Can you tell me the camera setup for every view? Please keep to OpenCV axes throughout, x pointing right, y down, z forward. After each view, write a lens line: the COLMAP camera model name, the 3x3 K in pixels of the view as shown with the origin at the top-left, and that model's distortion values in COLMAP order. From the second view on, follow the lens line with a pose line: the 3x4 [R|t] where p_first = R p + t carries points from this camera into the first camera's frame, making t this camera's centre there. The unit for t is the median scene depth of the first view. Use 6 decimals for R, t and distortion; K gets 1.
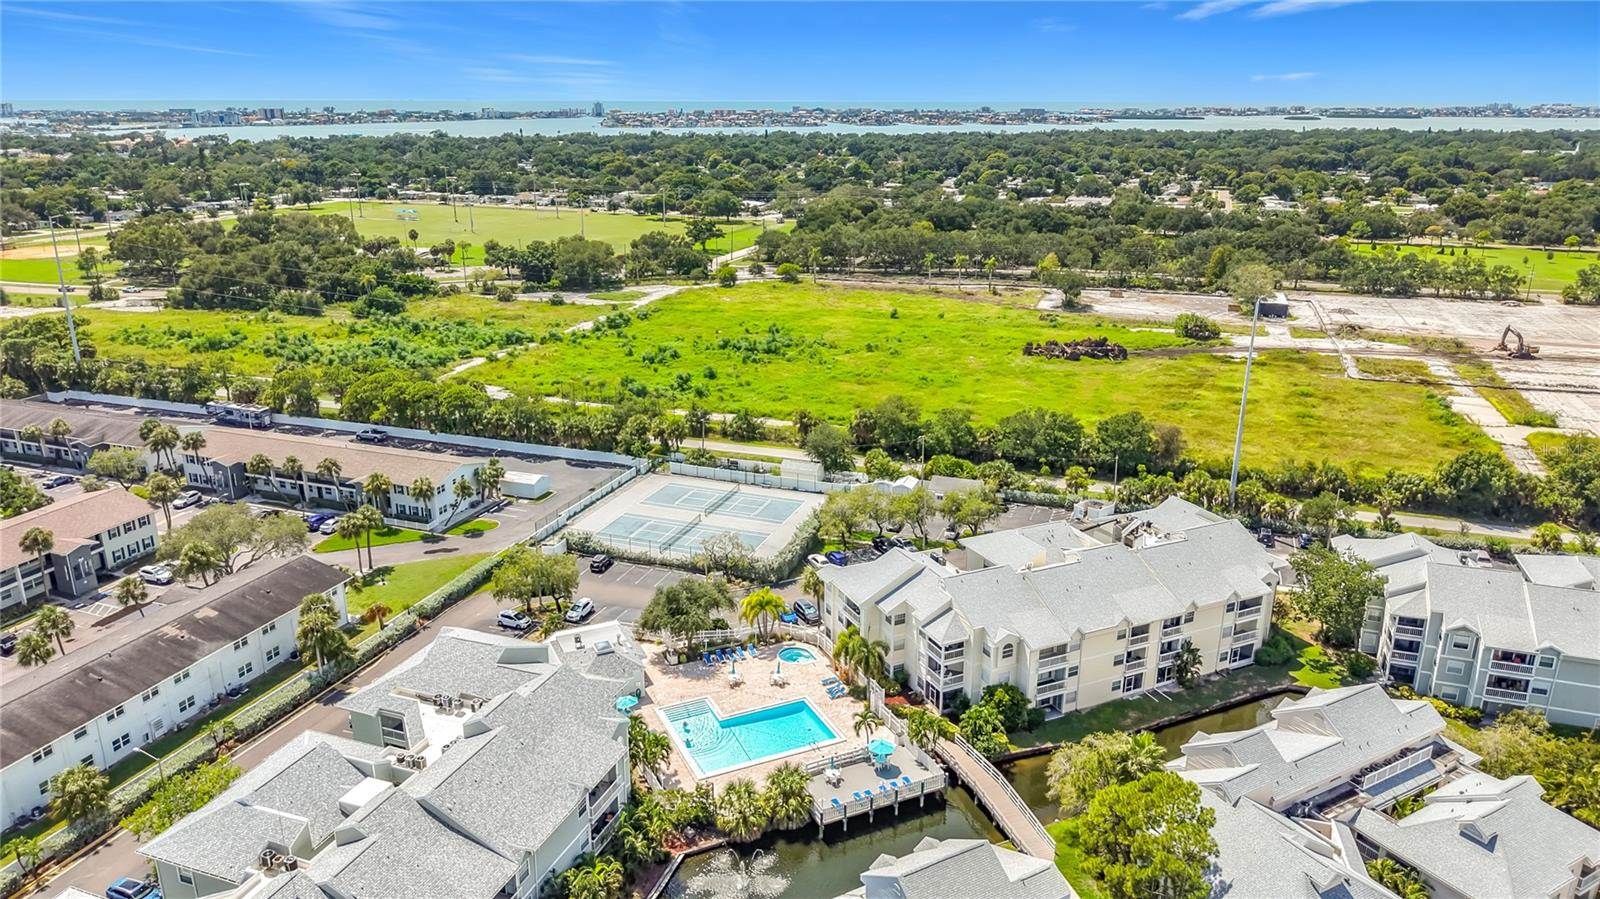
lens RADIAL K [[1085.6, 0, 790.3], [0, 1085.6, 452.9], [0, 0, 1]] dist [0.056926, -0.094669]
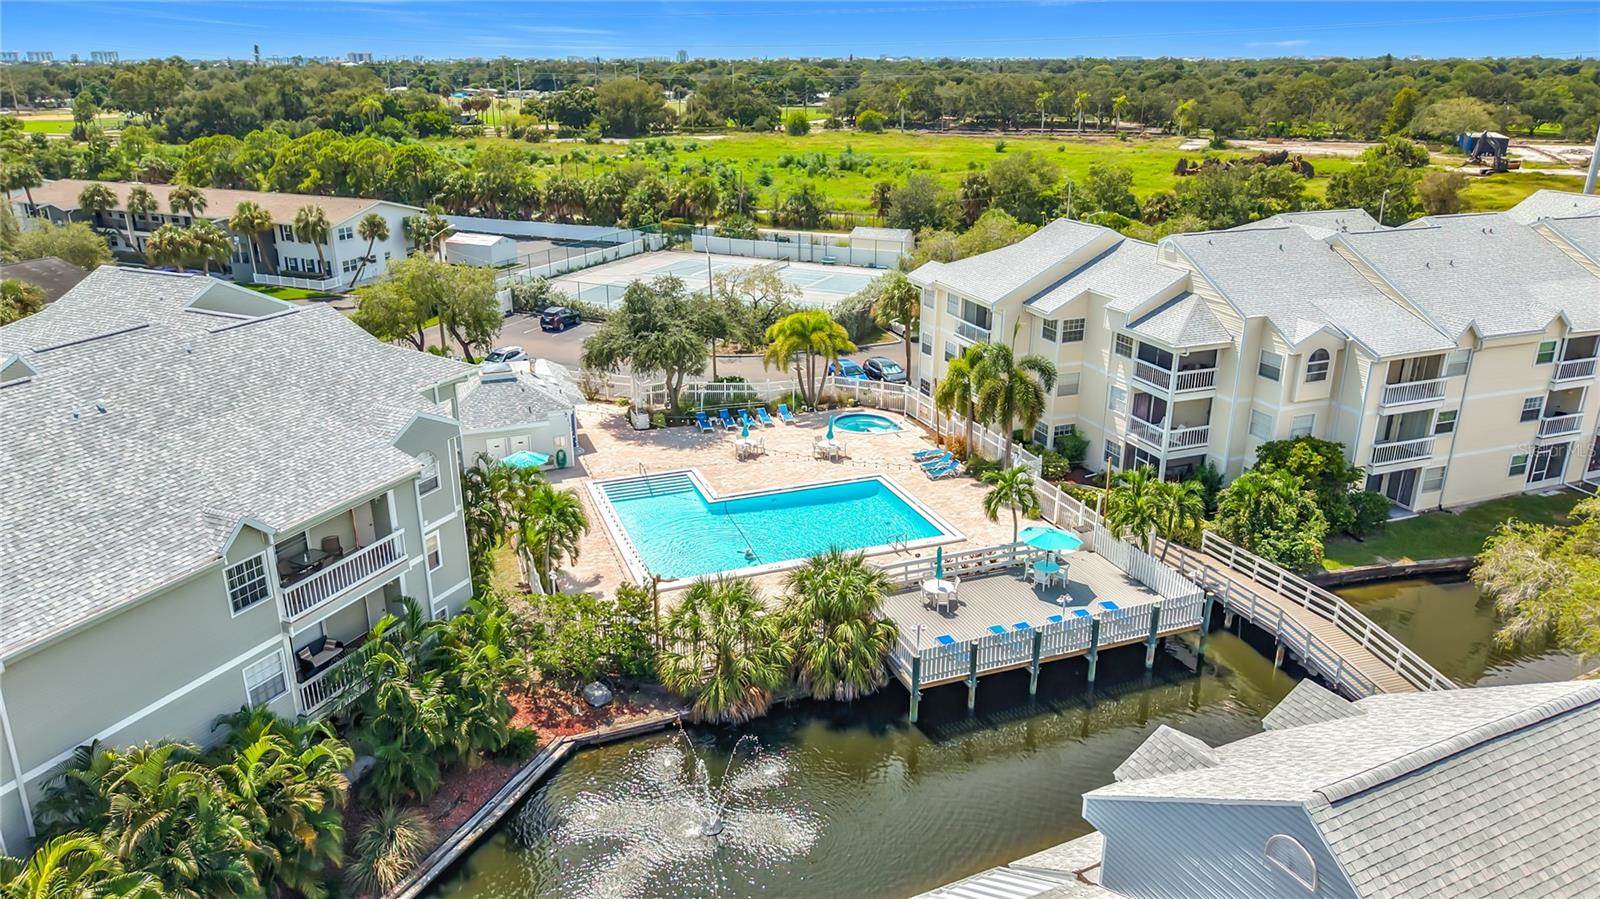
lens RADIAL K [[1085.6, 0, 790.3], [0, 1085.6, 452.9], [0, 0, 1]] dist [0.056926, -0.094669]
pose [[0.997252, 0.024601, -0.069876, 0.007009], [-0.021897, 0.998991, 0.039212, 0.200663], [0.070770, -0.037574, 0.996785, 0.501131]]
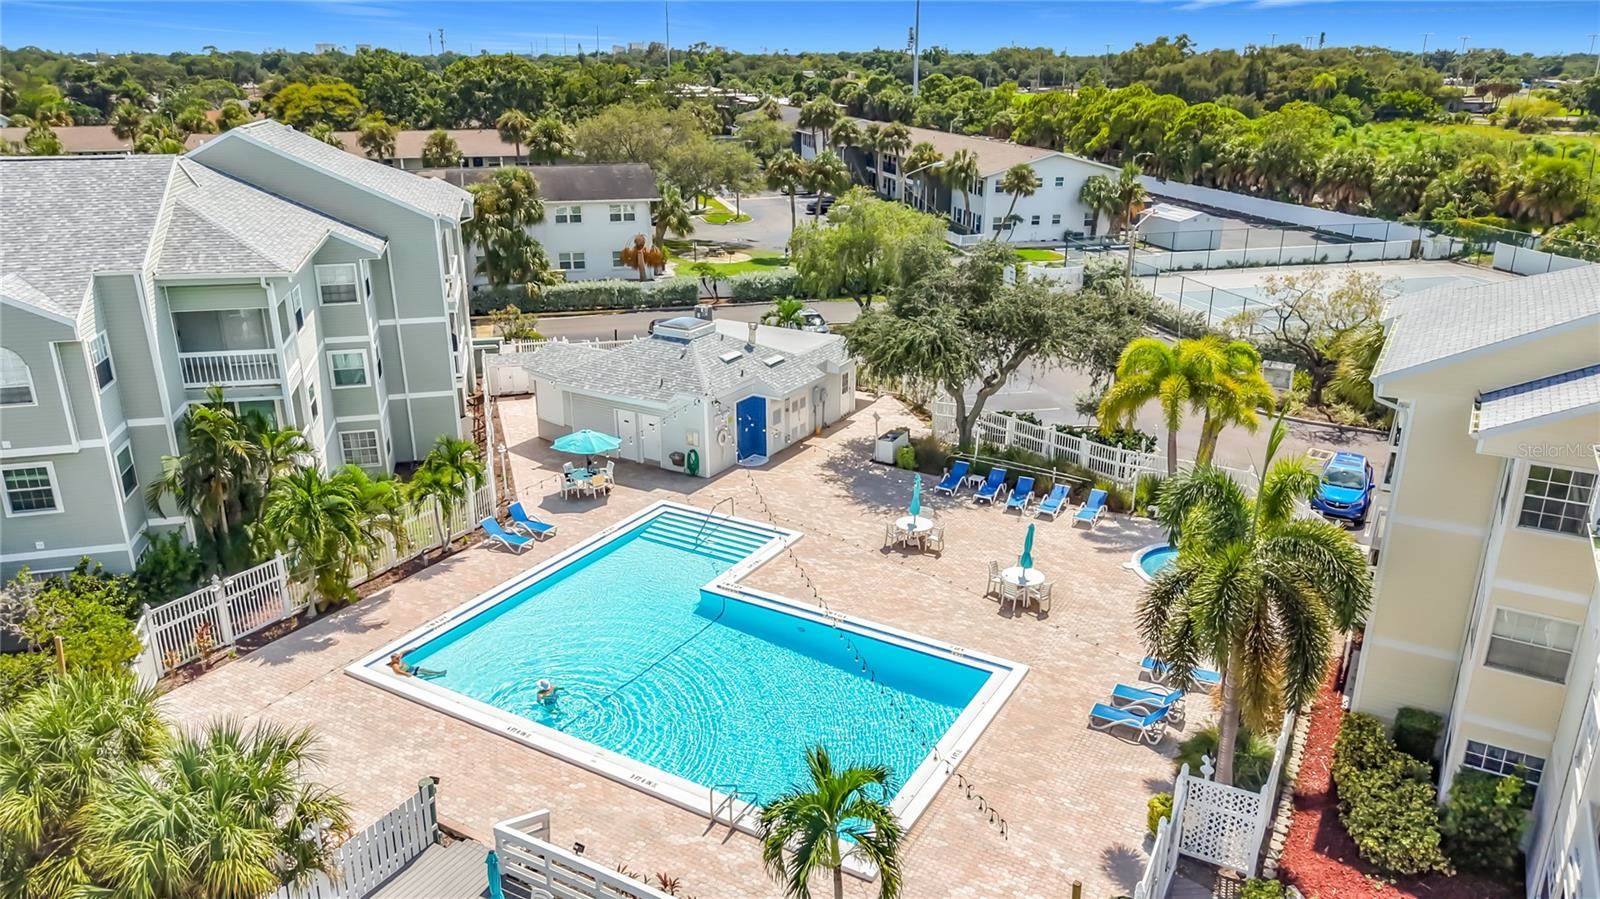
lens RADIAL K [[1097.1, 0, 824.5], [0, 1097.1, 447.7], [0, 0, 1]] dist [0.054182, -0.000635]
pose [[0.590483, 0.276894, -0.758063, 0.171364], [-0.253891, 0.955344, 0.151189, 0.153133], [0.766074, 0.103191, 0.634415, 0.821246]]
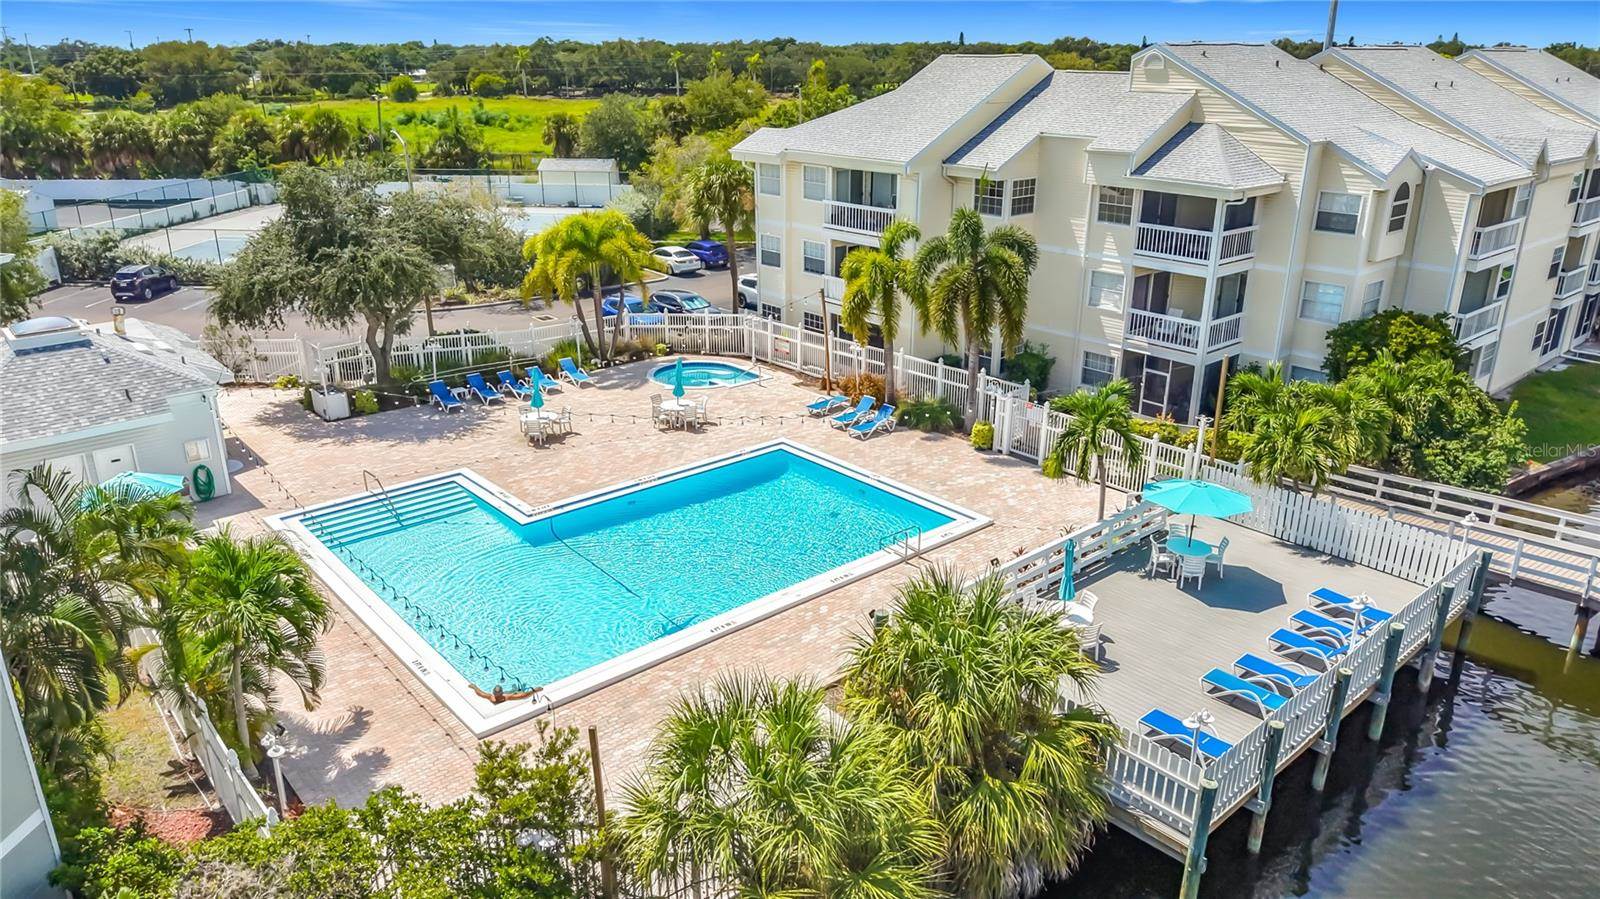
lens RADIAL K [[1104.2, 0, 800.0], [0, 1104.2, 449.5], [0, 0, 1]] dist [-0.021992, -0.006264]
pose [[0.959576, -0.094740, 0.265025, -0.068385], [0.084128, 0.995142, 0.051138, 0.216997], [-0.268582, -0.026775, 0.962885, 0.709029]]
